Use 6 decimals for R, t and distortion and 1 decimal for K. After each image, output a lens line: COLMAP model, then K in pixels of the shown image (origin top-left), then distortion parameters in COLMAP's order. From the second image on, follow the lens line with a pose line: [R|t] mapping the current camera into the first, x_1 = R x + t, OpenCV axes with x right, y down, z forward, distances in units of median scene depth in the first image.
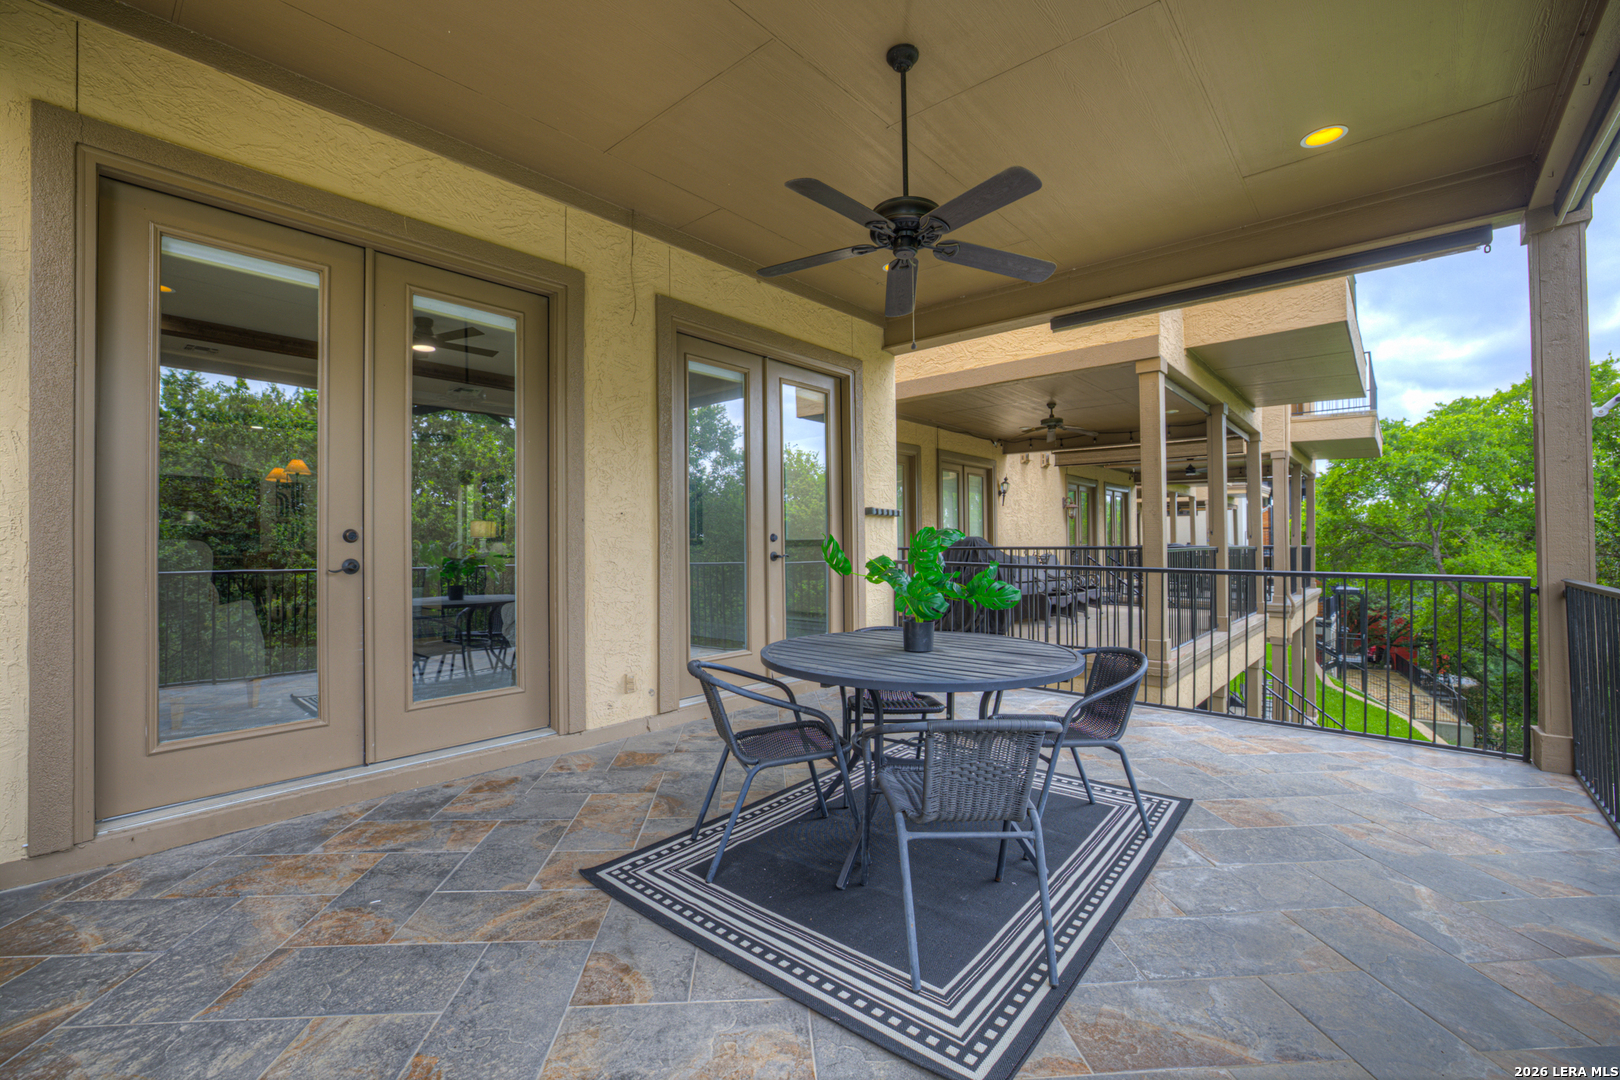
lens RADIAL K [[698.4, 0, 798.8], [0, 698.4, 531.0], [0, 0, 1]] dist [-0.043231, 0.015116]
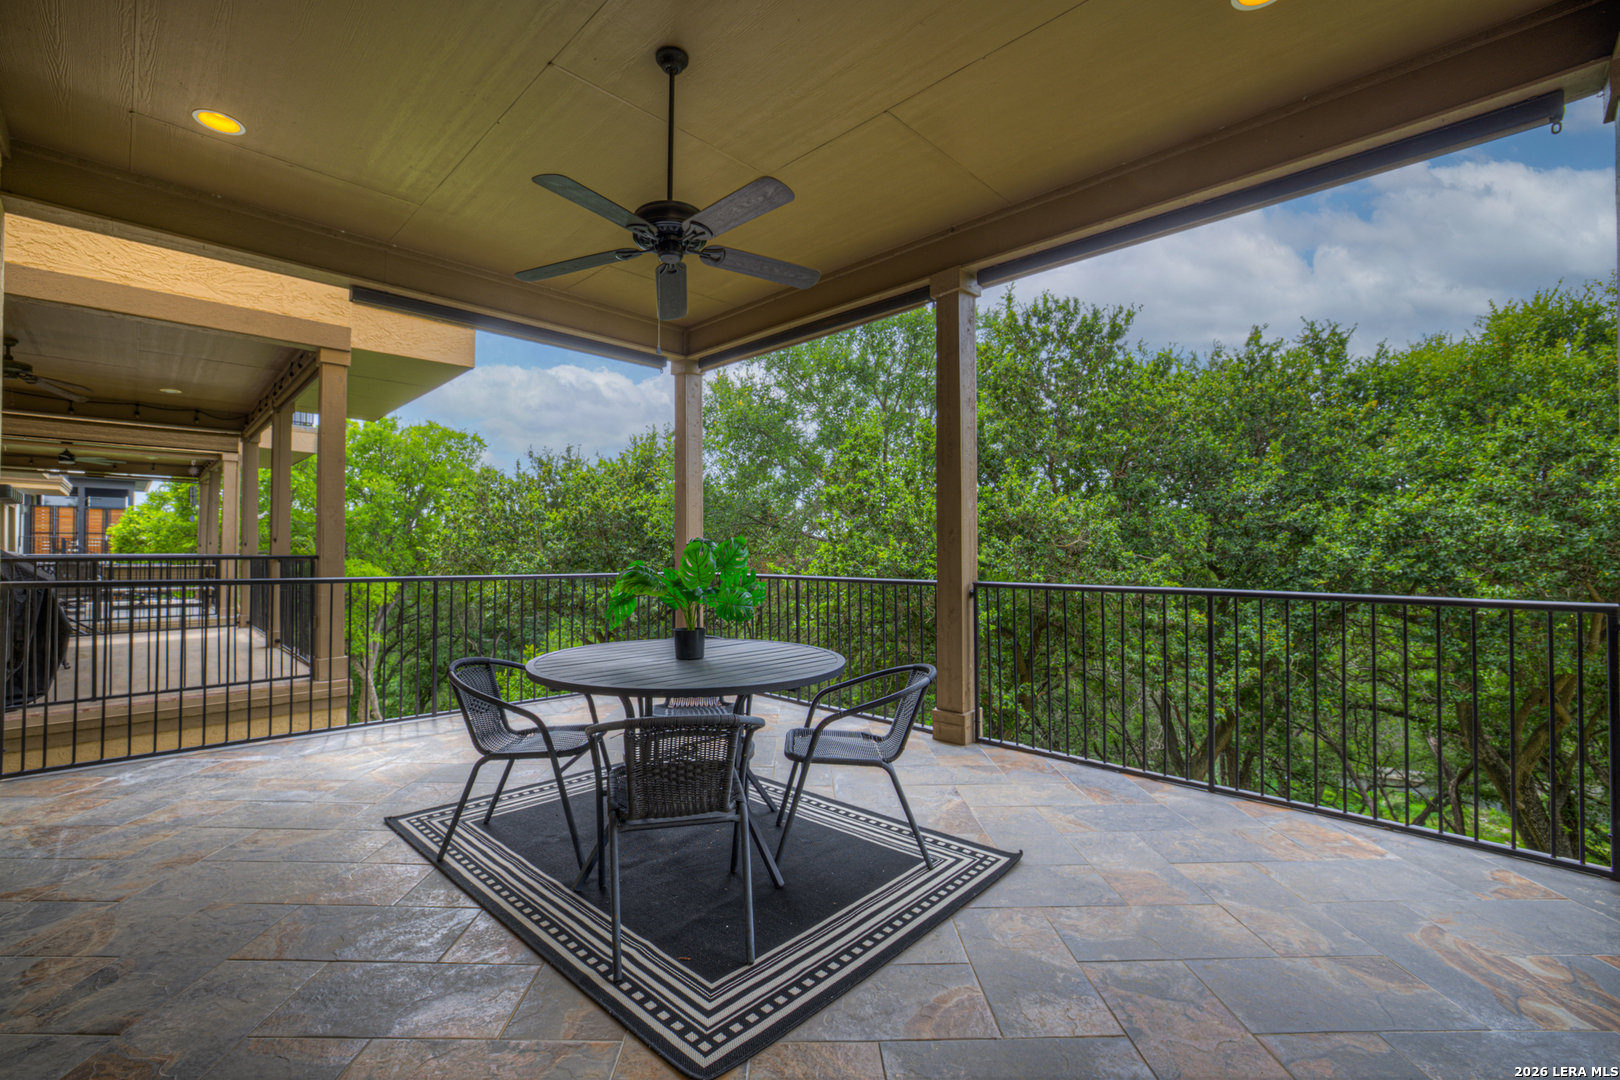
lens RADIAL K [[698.4, 0, 798.9], [0, 698.4, 549.6], [0, 0, 1]] dist [-0.043231, 0.015116]
pose [[0.043685, -0.002320, 0.999043, -0.623349], [-0.018228, 0.999829, 0.003119, -0.000297], [-0.998879, -0.018347, 0.043635, 0.590032]]
